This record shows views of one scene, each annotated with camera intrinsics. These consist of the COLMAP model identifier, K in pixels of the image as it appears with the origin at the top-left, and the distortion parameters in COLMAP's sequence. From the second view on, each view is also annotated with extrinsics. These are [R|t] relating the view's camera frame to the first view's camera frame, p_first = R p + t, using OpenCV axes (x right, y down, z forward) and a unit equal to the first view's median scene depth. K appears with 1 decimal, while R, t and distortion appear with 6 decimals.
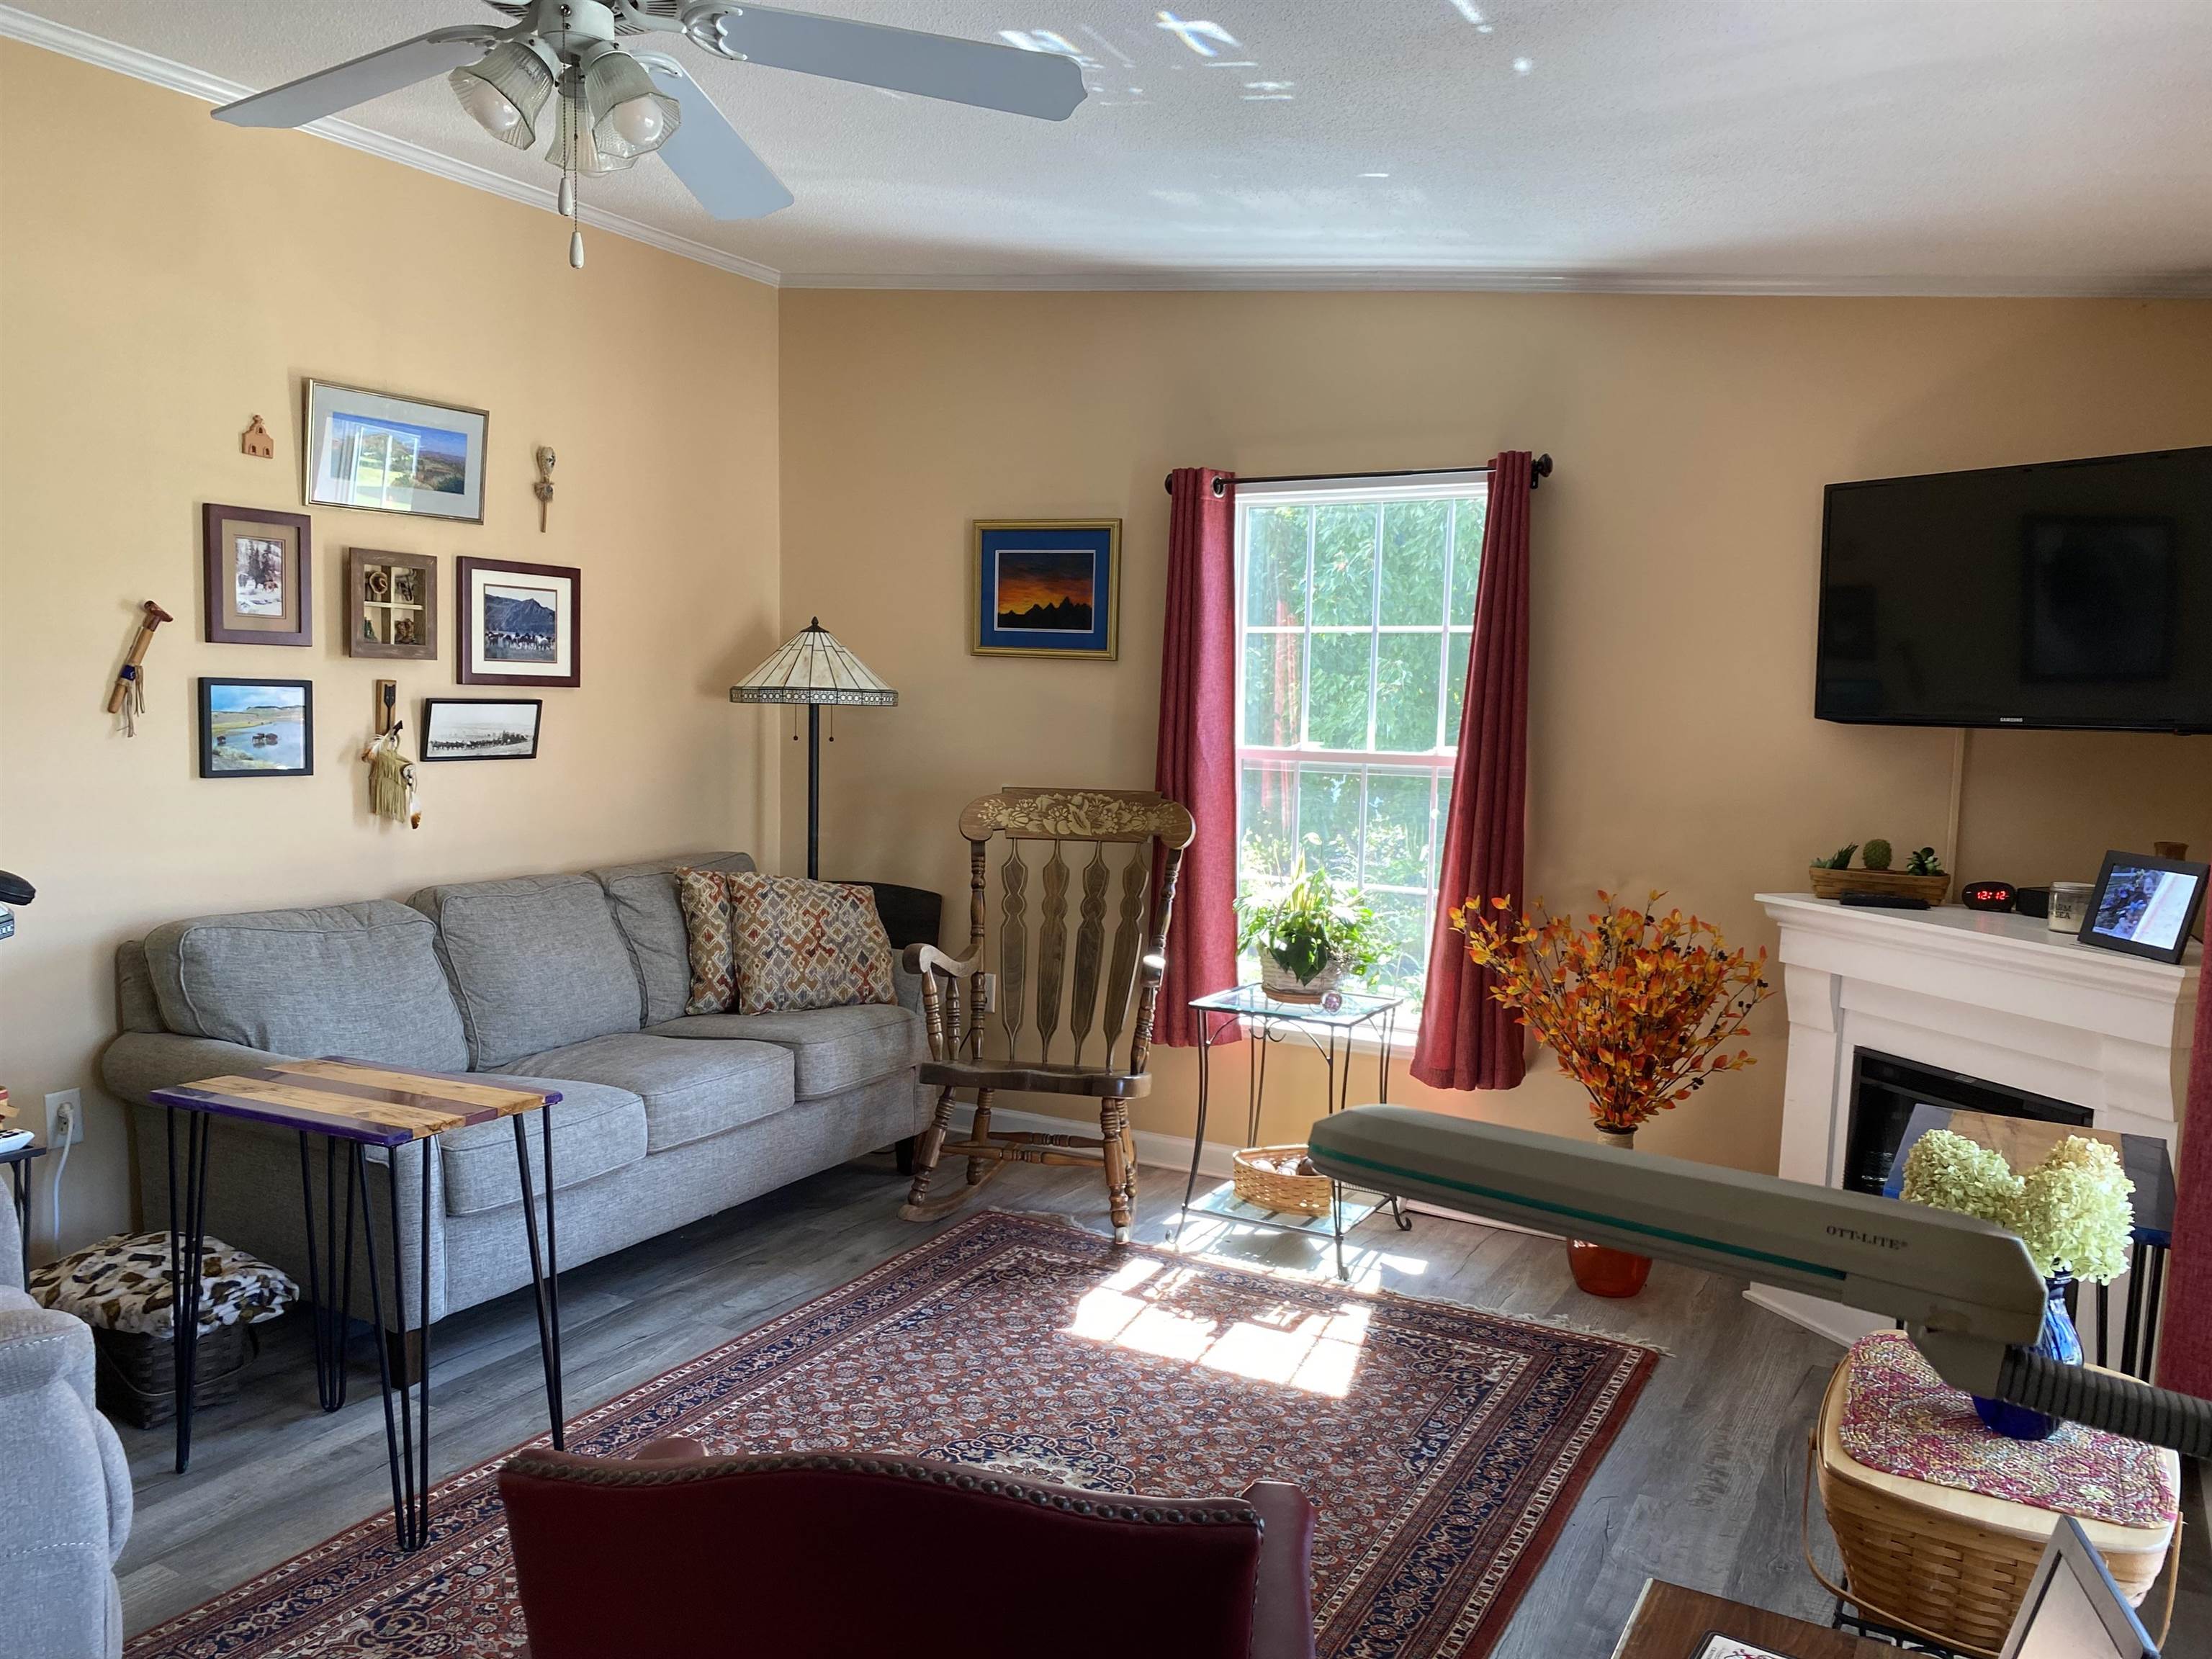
lens RADIAL K [[1692.1, 0, 1103.8], [0, 1692.1, 832.8], [0, 0, 1]] dist [0.103231, -0.150363]
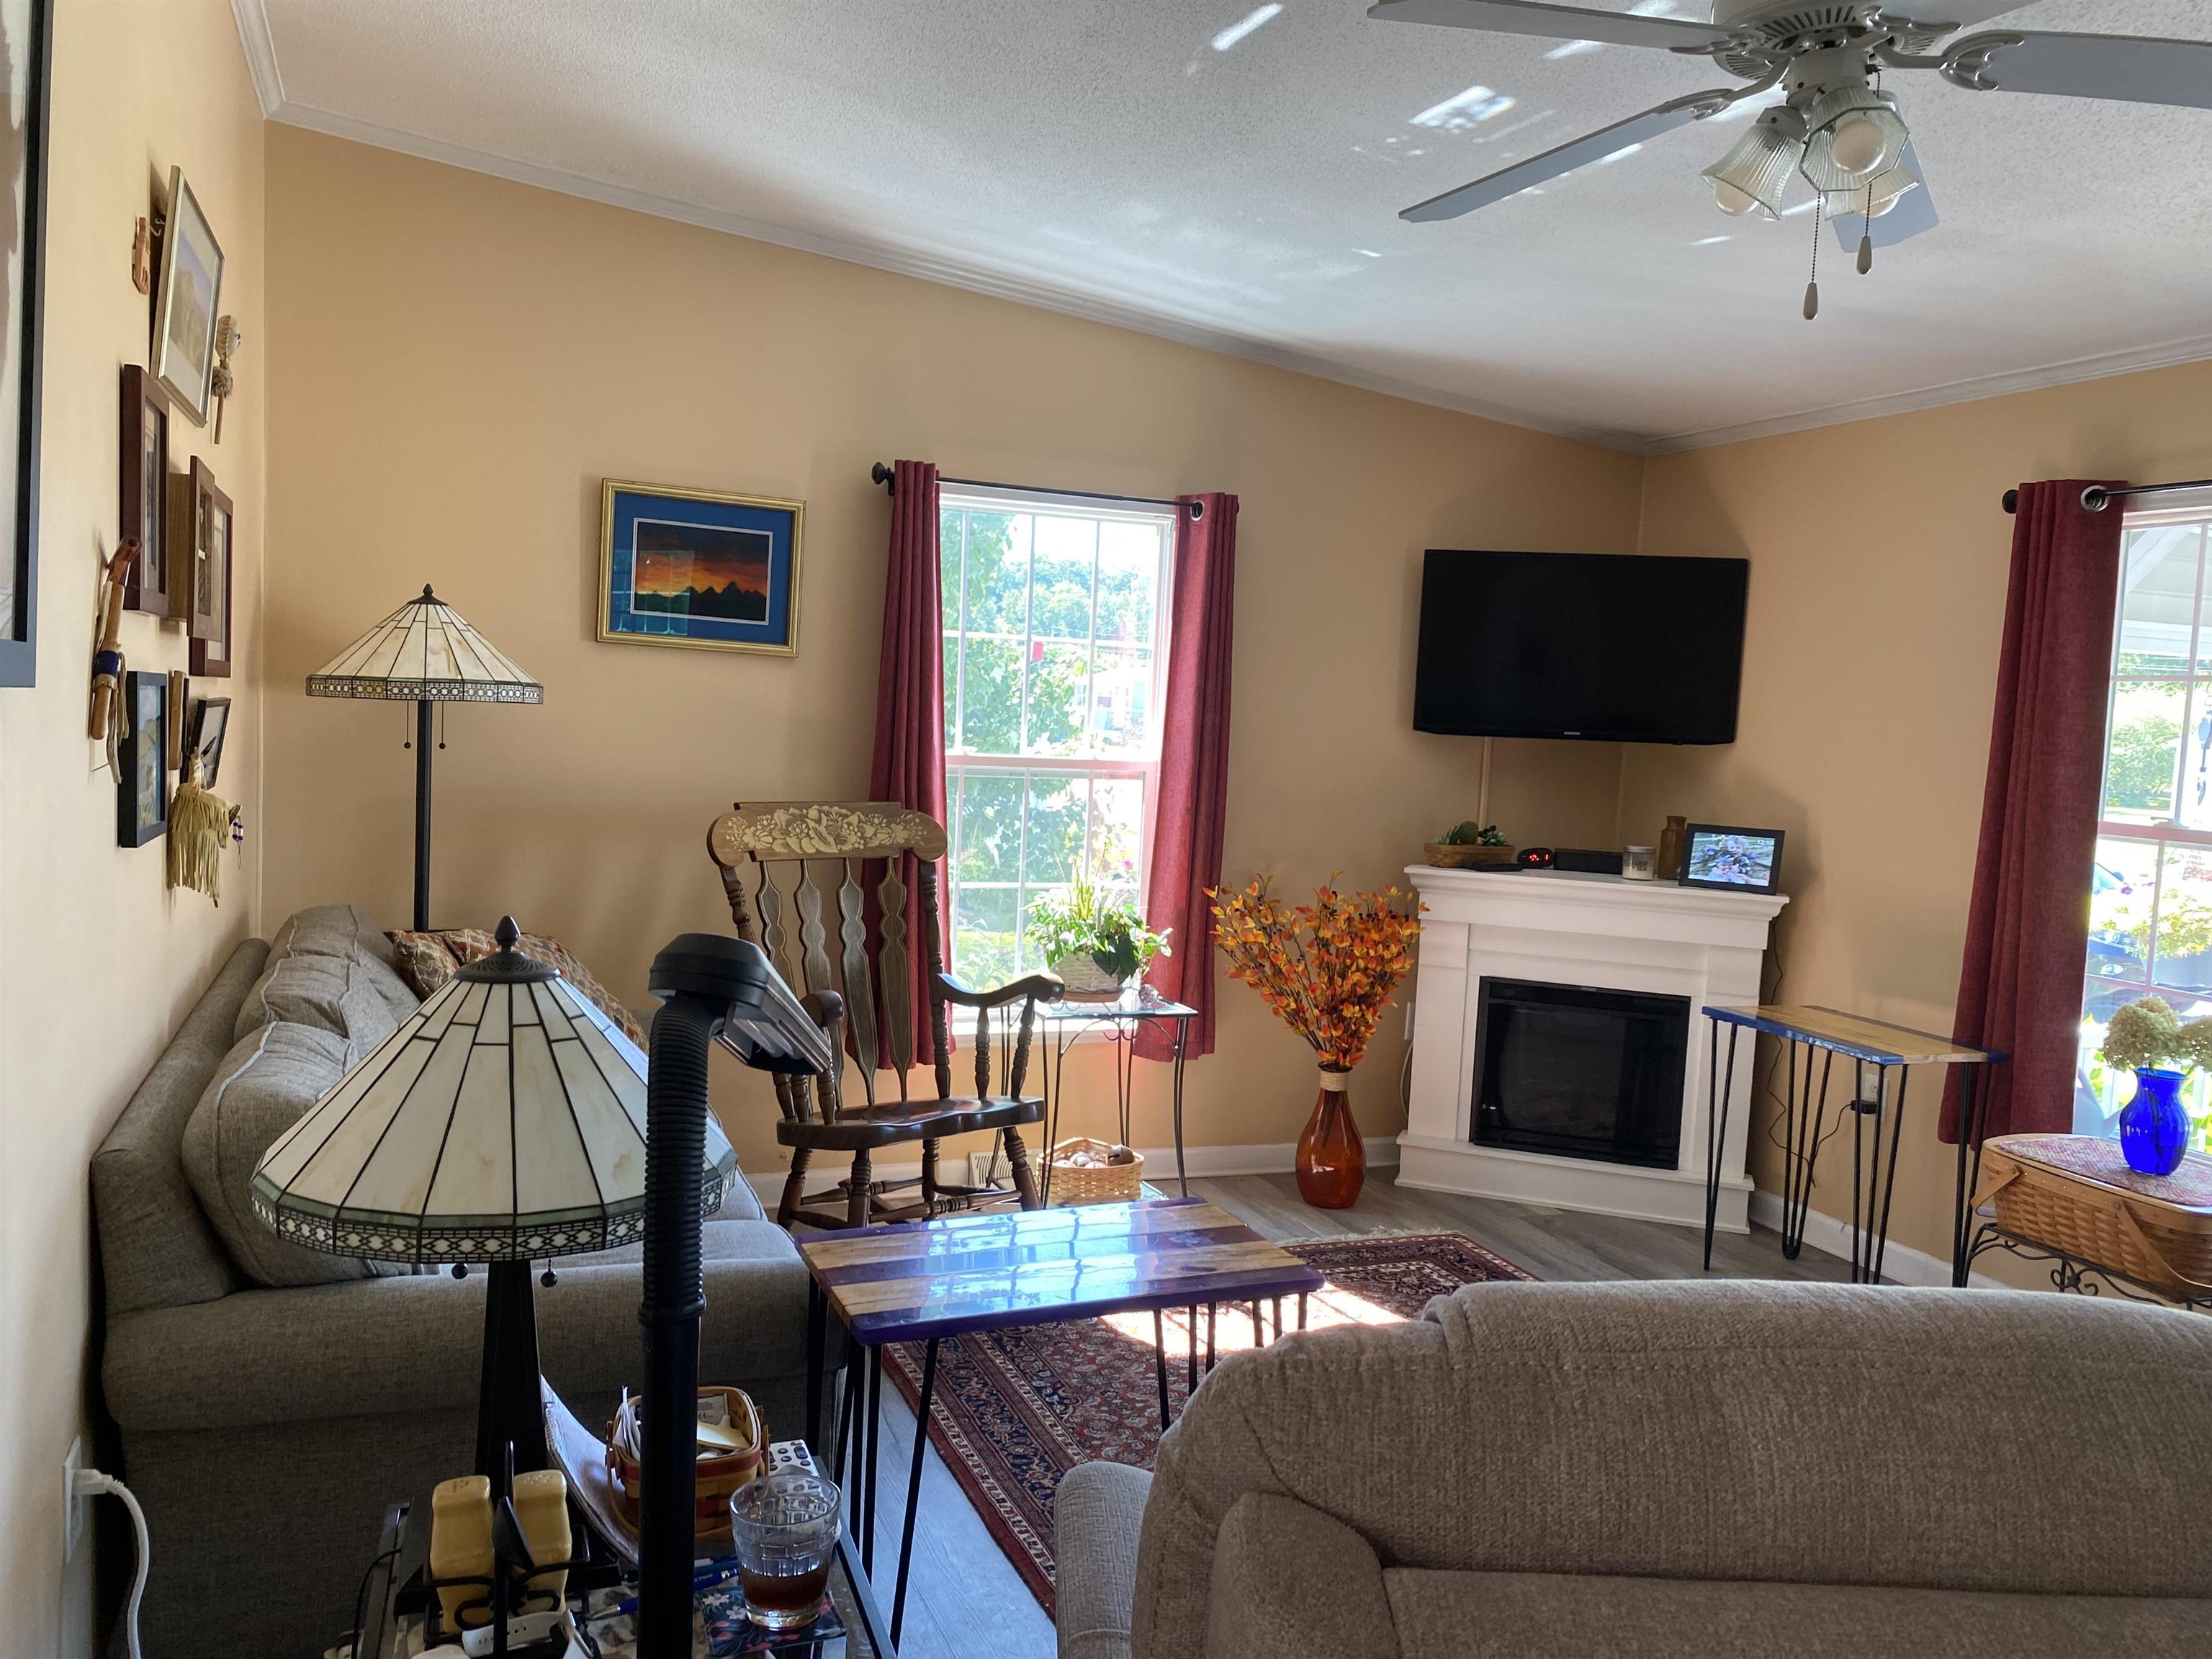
lens RADIAL K [[1692.1, 0, 1103.8], [0, 1692.1, 832.8], [0, 0, 1]] dist [0.103231, -0.150363]
pose [[0.633918, -0.052376, 0.771625, -0.617270], [0.033327, 0.998627, 0.040406, -0.040862], [-0.772682, 0.000102, 0.634794, 0.310879]]
